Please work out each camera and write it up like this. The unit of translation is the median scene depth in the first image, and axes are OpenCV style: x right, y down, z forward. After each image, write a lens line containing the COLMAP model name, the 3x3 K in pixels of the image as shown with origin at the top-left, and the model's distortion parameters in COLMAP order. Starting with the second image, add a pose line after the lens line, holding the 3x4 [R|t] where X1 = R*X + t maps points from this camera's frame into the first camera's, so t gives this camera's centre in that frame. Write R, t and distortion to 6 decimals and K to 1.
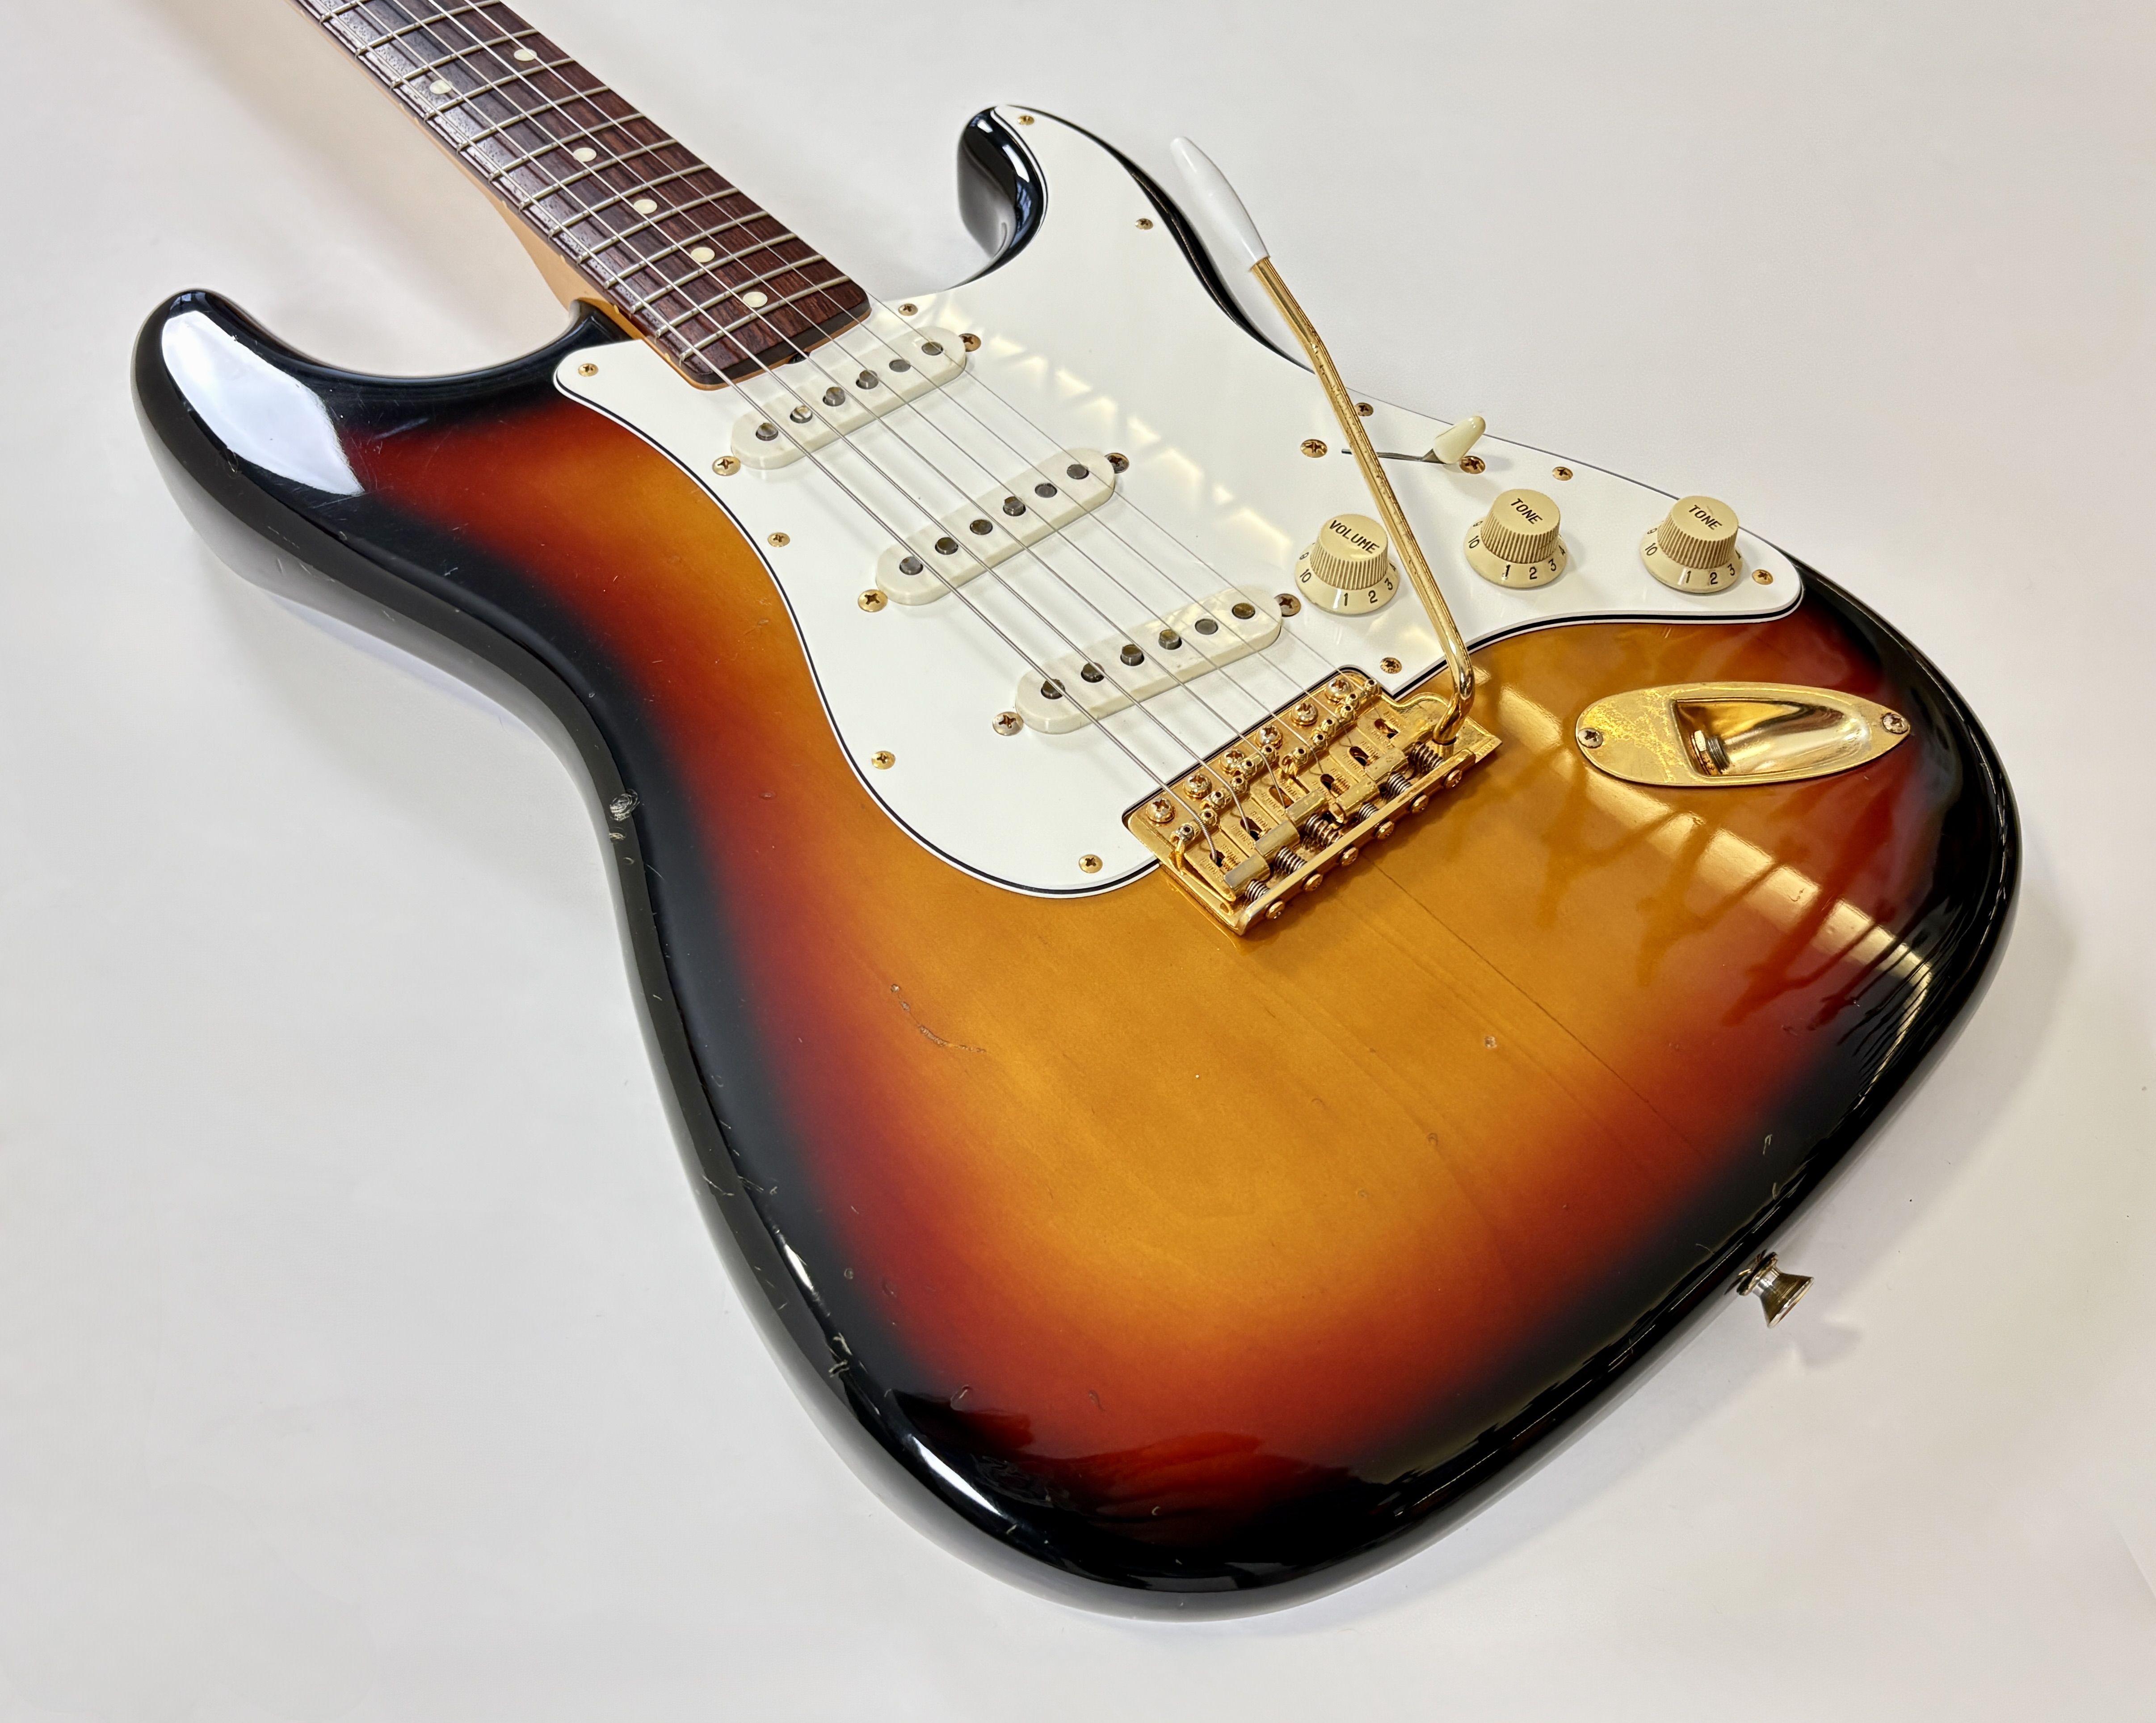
lens RADIAL K [[2002.6, 0, 1117.7], [0, 2002.6, 862.2], [0, 0, 1]] dist [0.125587, -0.287489]
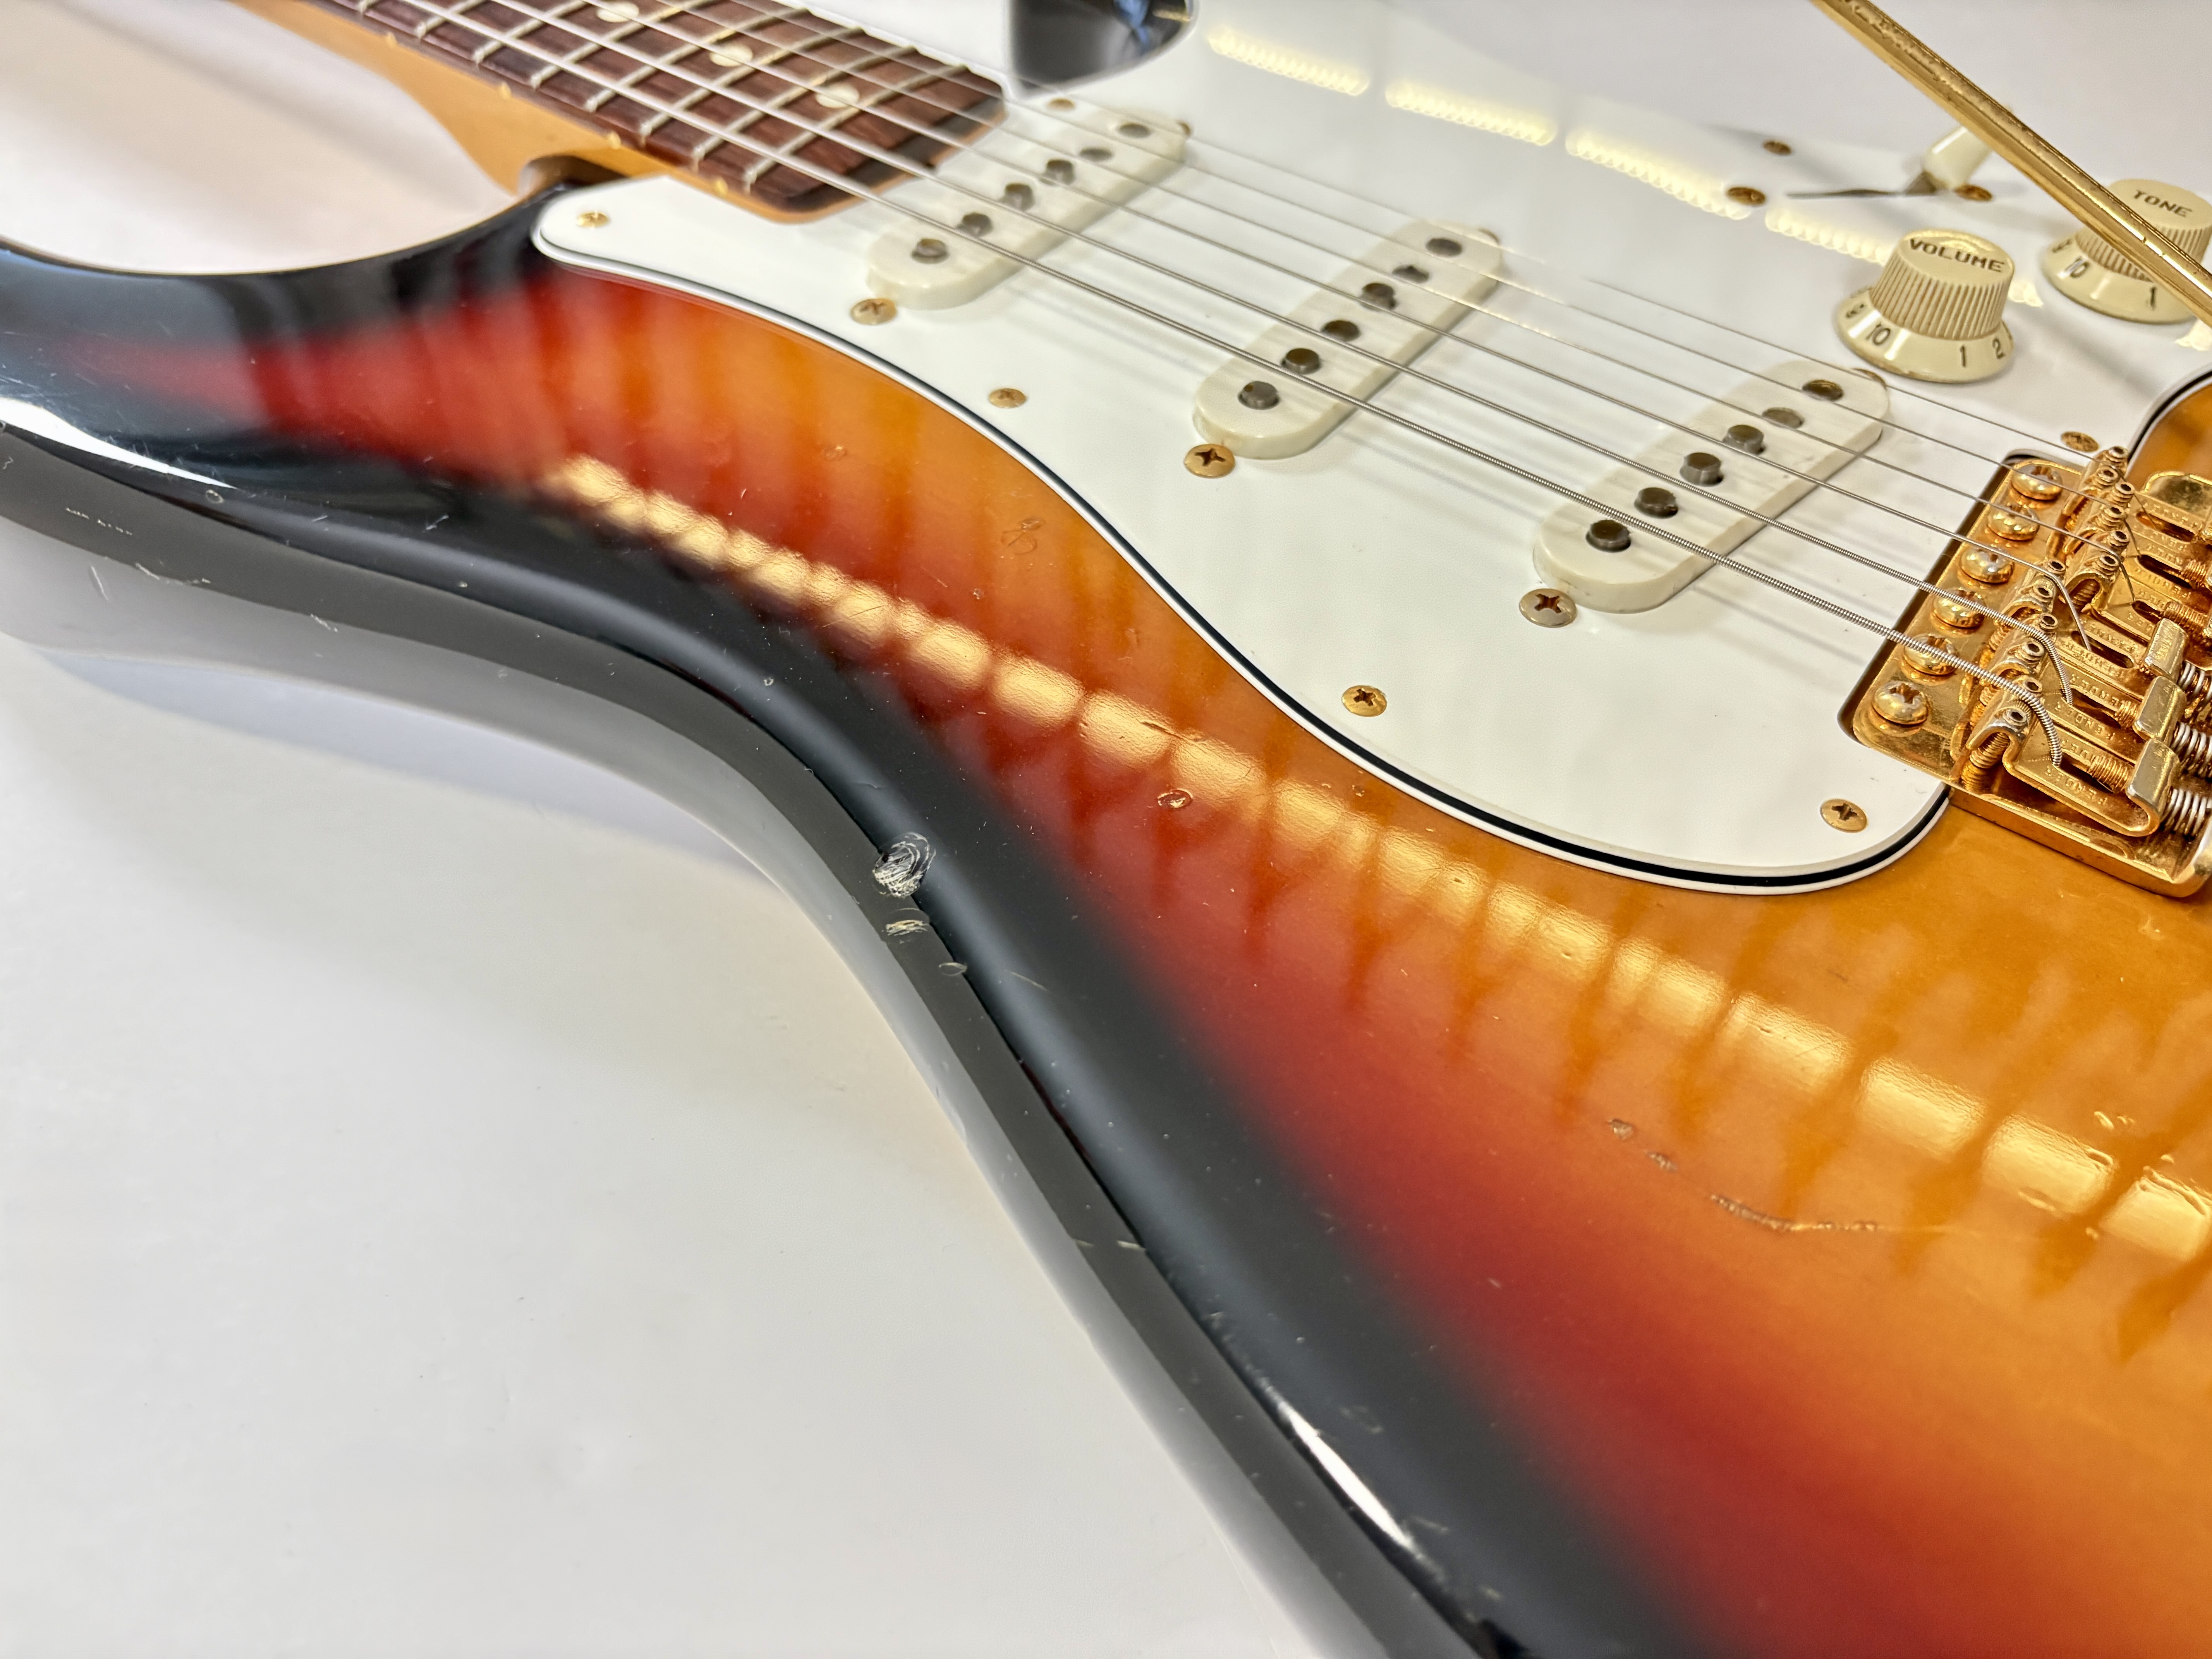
lens RADIAL K [[1732.5, 0, 1106.0], [0, 1732.5, 829.5], [0, 0, 1]] dist [0.025700, -0.002087]
pose [[0.976233, -0.162946, 0.142891, -0.240474], [0.177563, 0.979390, -0.096260, 0.012429], [-0.124261, 0.119345, 0.985046, 0.548594]]
